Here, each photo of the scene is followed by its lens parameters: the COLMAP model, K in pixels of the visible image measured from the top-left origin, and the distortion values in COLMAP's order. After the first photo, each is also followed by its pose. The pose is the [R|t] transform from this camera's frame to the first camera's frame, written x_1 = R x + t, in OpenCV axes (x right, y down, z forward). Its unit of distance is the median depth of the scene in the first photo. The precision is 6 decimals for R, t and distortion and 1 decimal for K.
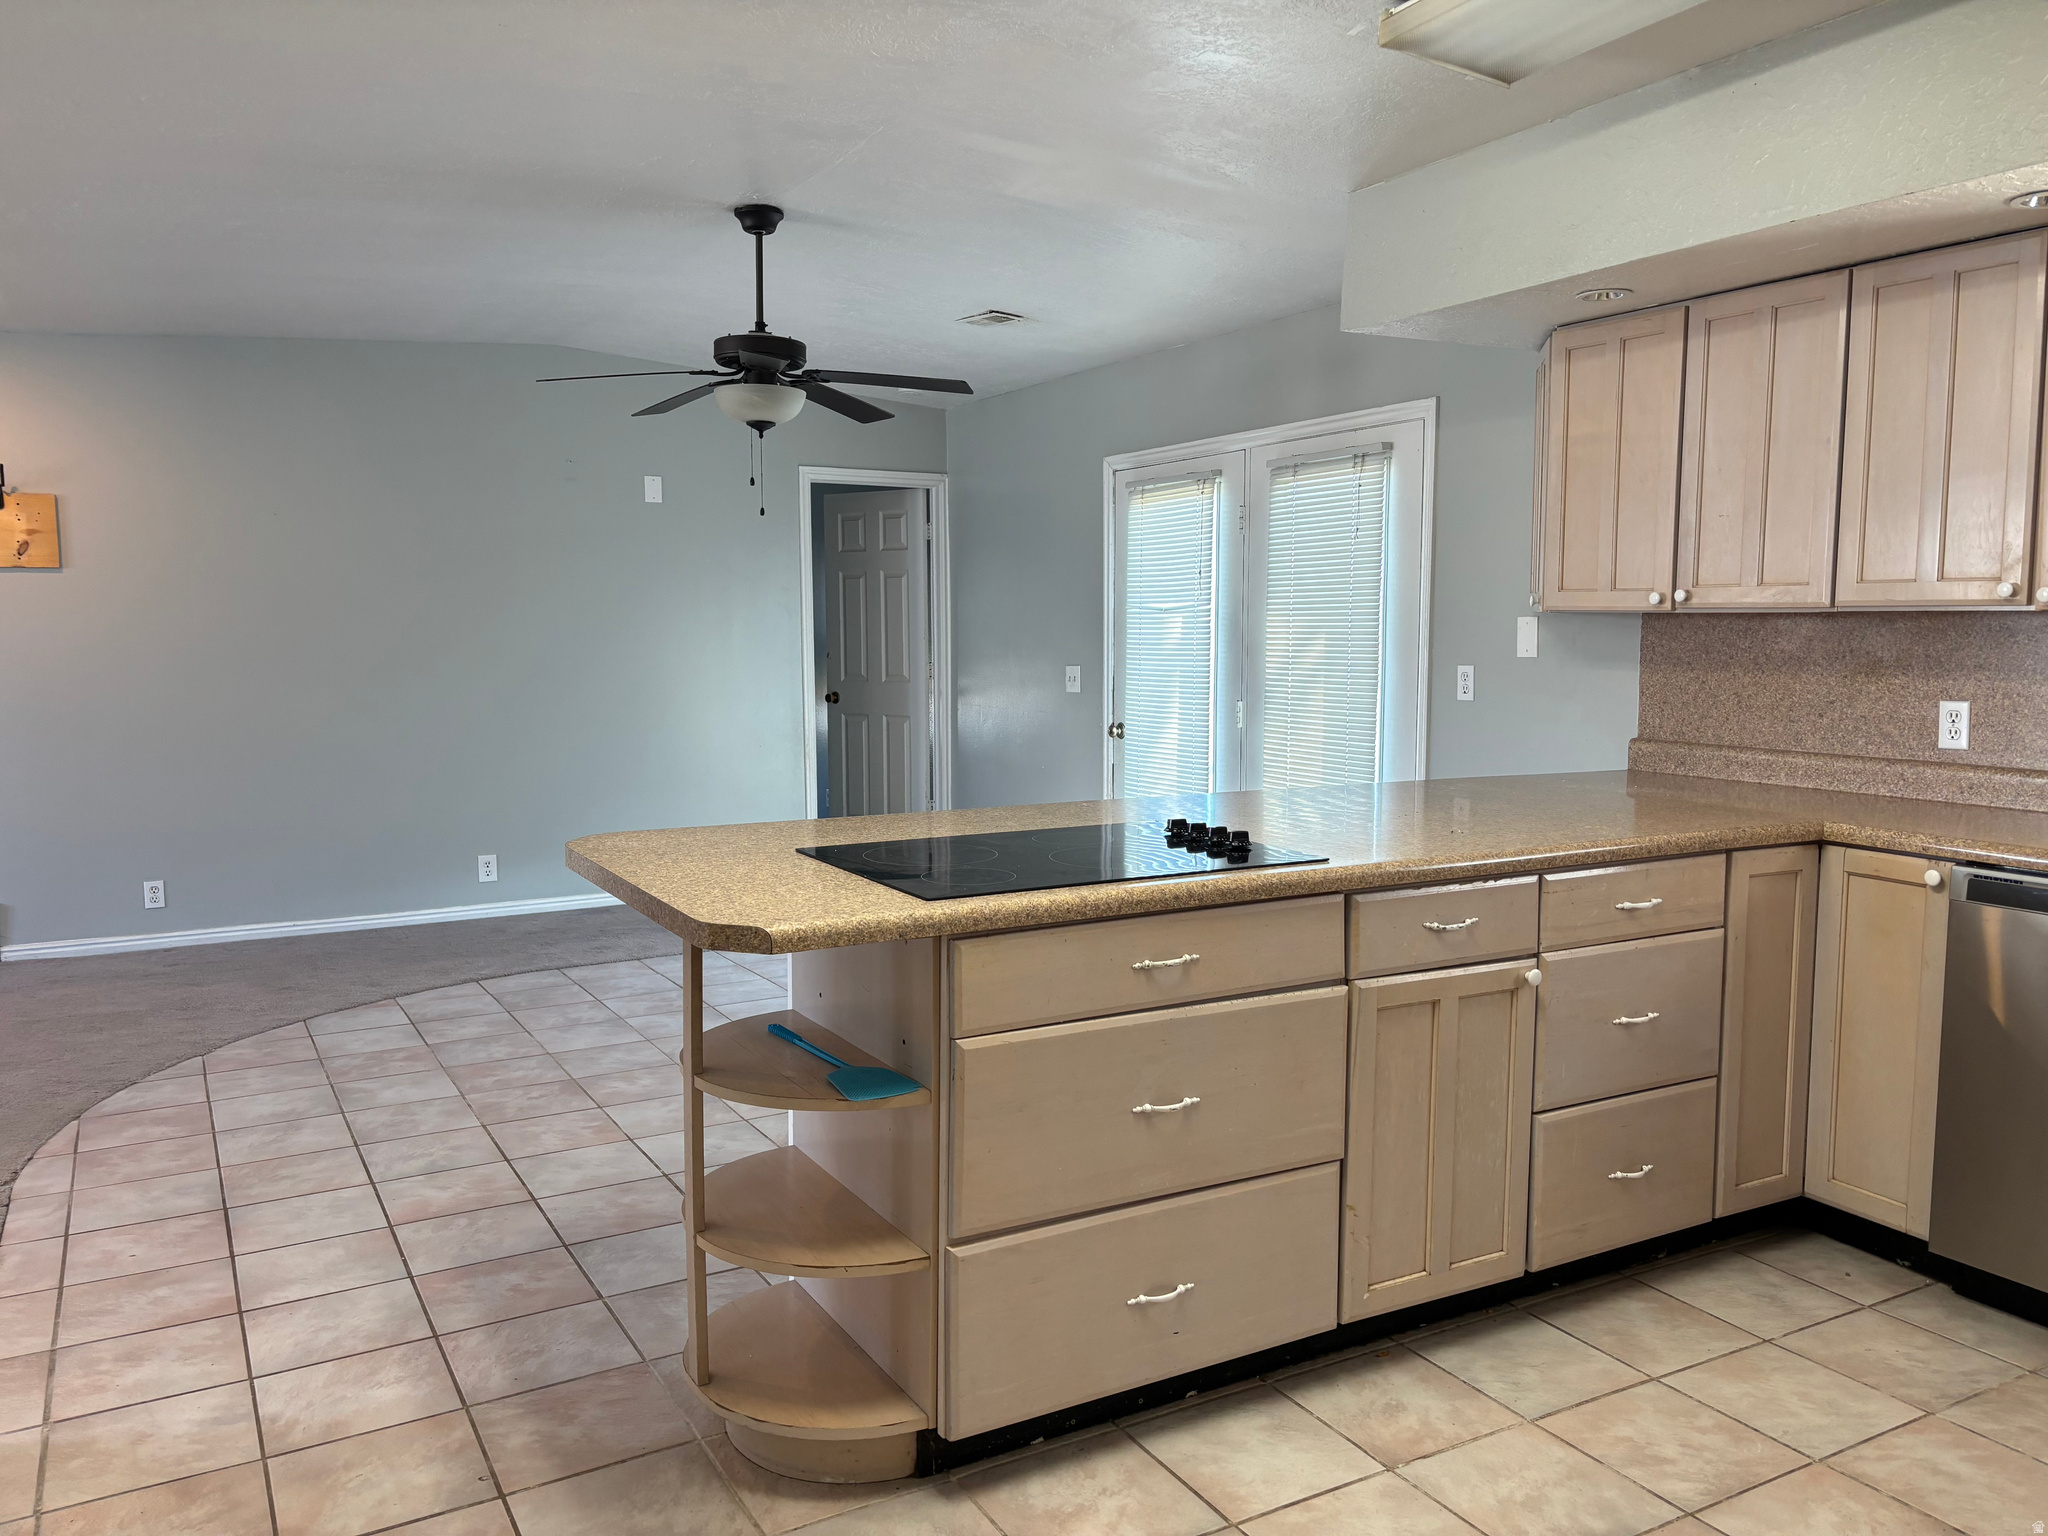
lens RADIAL K [[1530.2, 0, 1024.0], [0, 1530.2, 768.0], [0, 0, 1]] dist [0.075137, -0.089735]
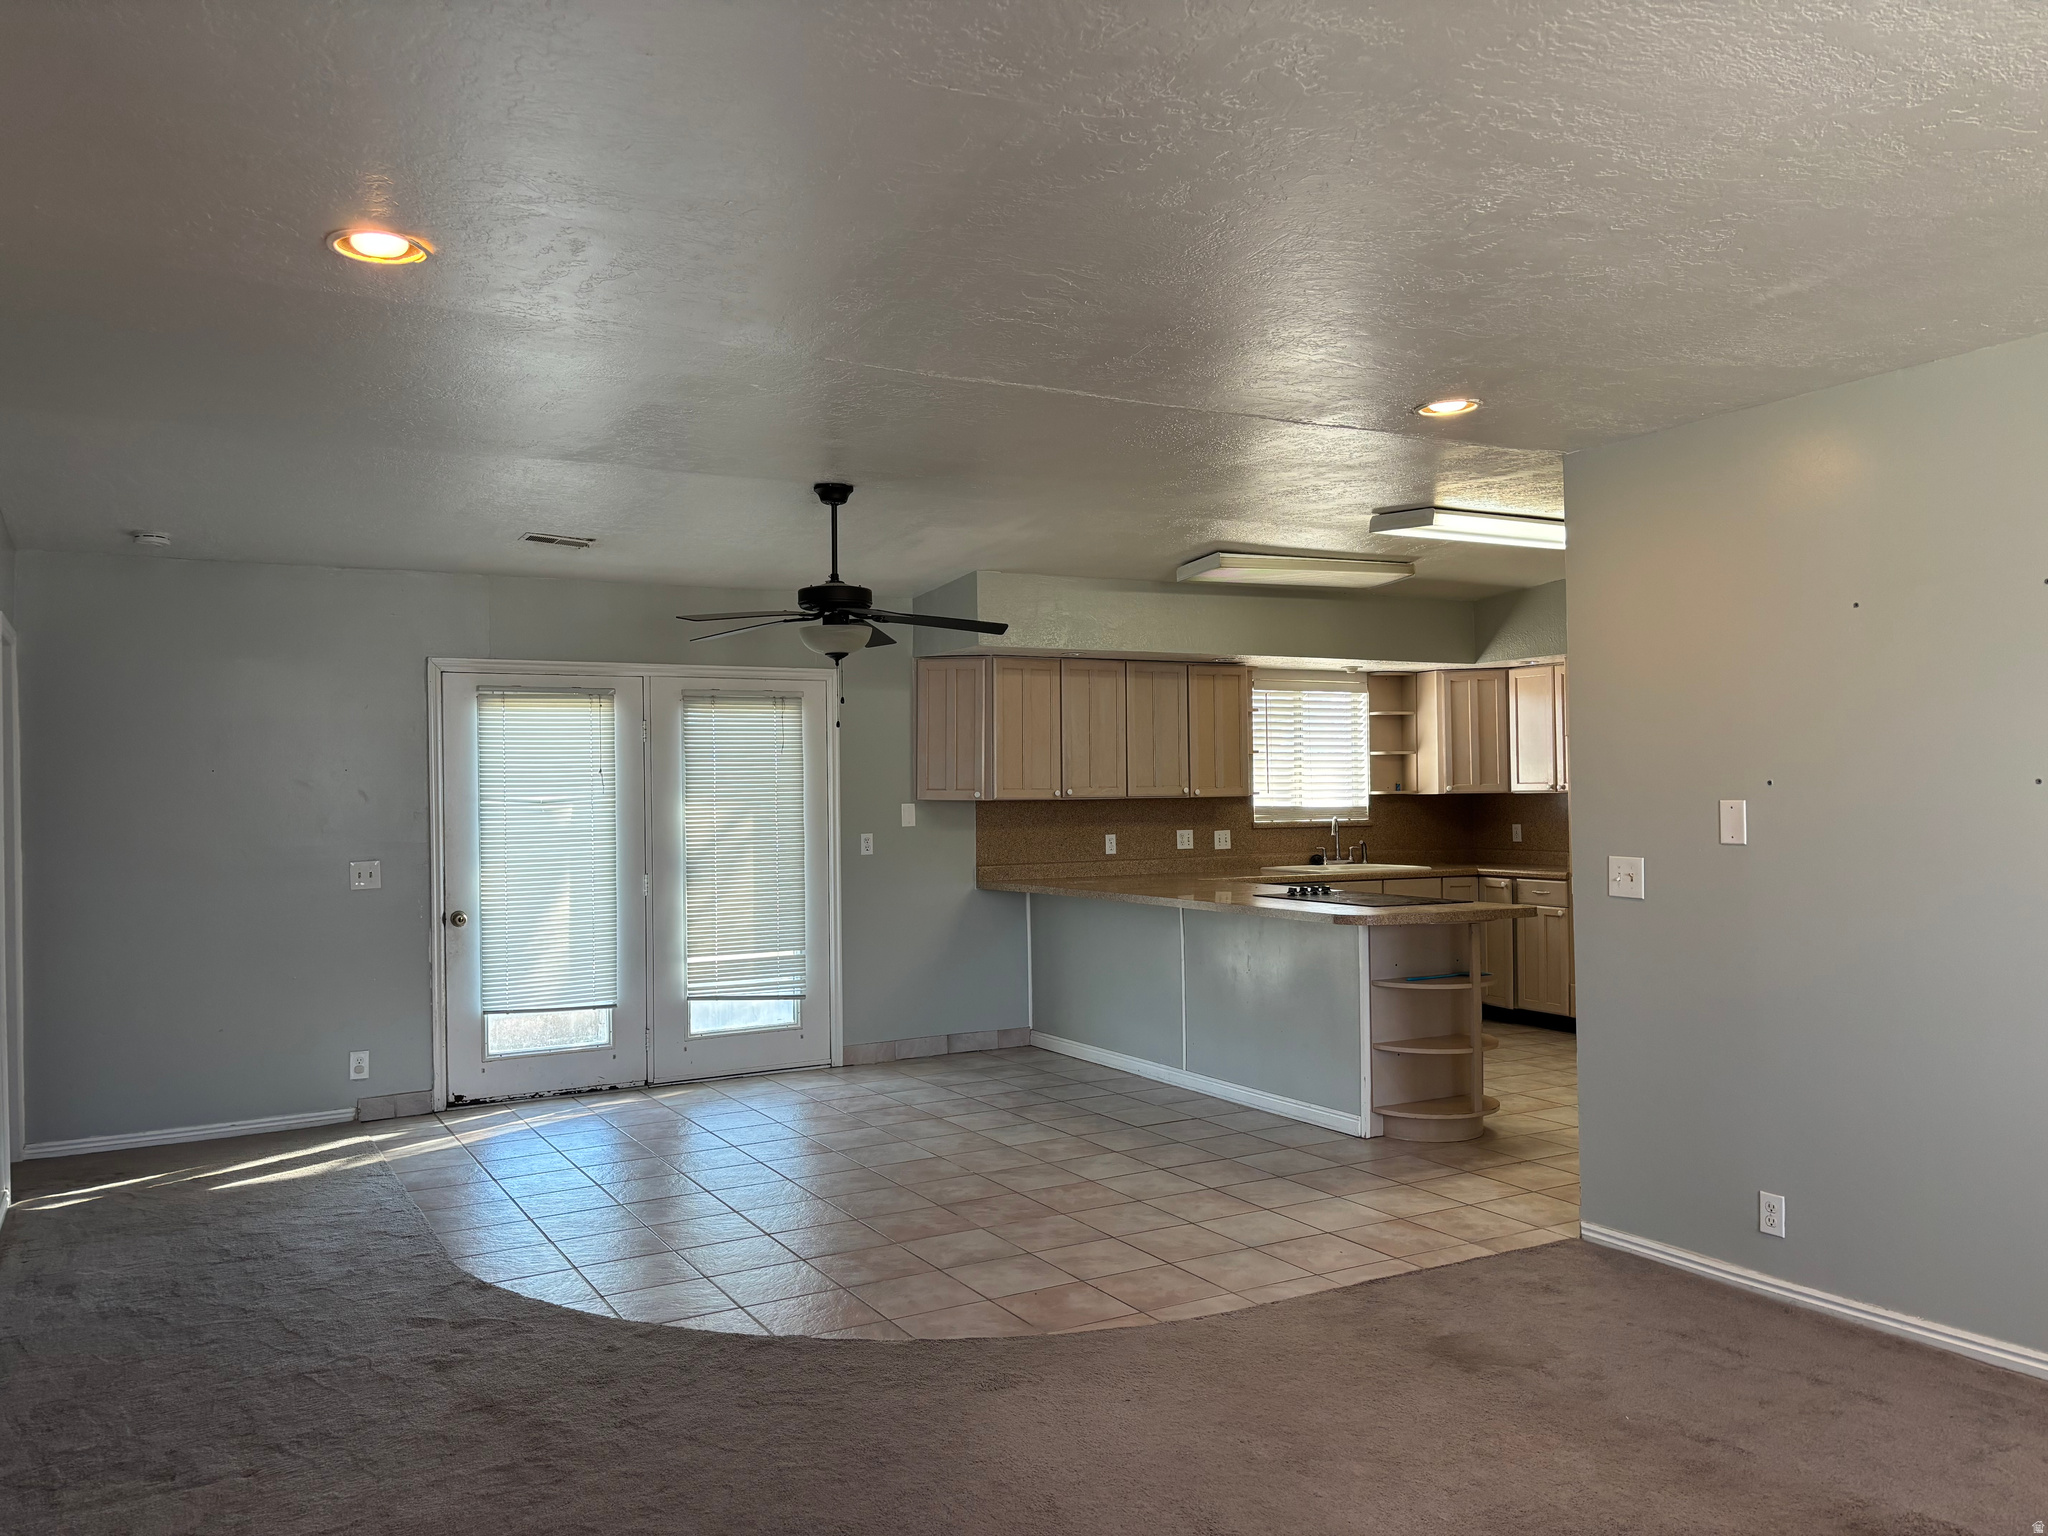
lens RADIAL K [[1523.3, 0, 1010.1], [0, 1523.3, 783.3], [0, 0, 1]] dist [0.087768, -0.089780]
pose [[0.010766, 0.000497, 0.999942, -1.730778], [0.107432, 0.994211, -0.001651, -0.130430], [-0.994154, 0.107444, 0.010651, 1.070376]]
